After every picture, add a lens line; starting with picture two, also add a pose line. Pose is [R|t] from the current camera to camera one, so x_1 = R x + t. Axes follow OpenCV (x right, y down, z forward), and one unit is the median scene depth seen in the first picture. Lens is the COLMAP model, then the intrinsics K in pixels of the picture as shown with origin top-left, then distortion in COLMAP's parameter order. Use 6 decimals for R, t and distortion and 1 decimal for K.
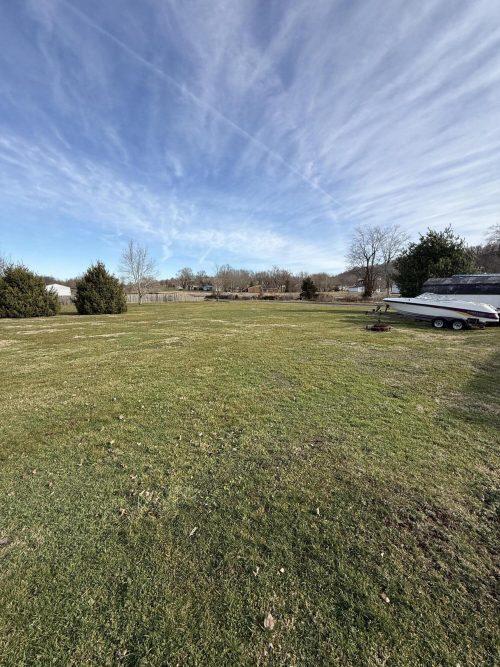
lens RADIAL K [[264.9, 0, 250.1], [0, 264.9, 330.3], [0, 0, 1]] dist [0.001255, 0.000164]
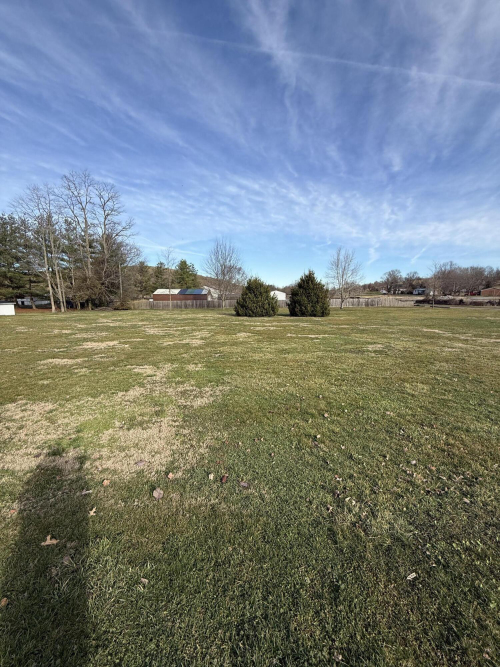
lens RADIAL K [[264.9, 0, 250.6], [0, 264.9, 328.6], [0, 0, 1]] dist [0.001255, 0.000164]
pose [[0.753055, 0.072281, -0.653975, -0.007754], [-0.087030, 0.996157, 0.009886, 0.000021], [0.652176, 0.049471, 0.756451, -0.001778]]
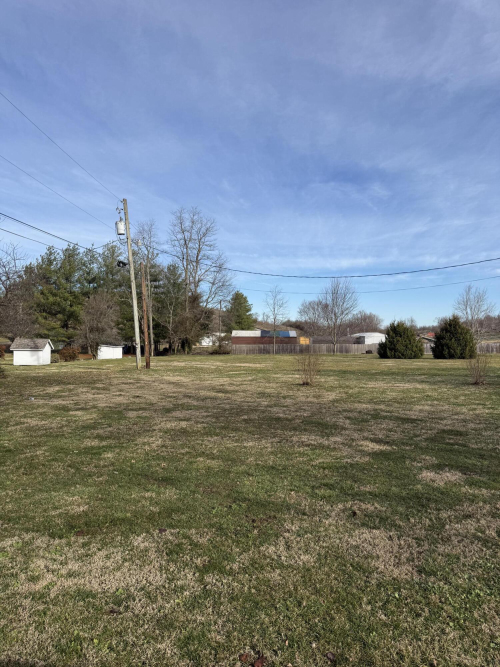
lens RADIAL K [[452.6, 0, 245.1], [0, 452.6, 338.4], [0, 0, 1]] dist [0.004319, -0.034421]
pose [[0.719670, -0.005646, -0.694294, 0.180045], [-0.096890, 0.989366, -0.108476, 0.178643], [0.687523, 0.145337, 0.711470, -1.227148]]
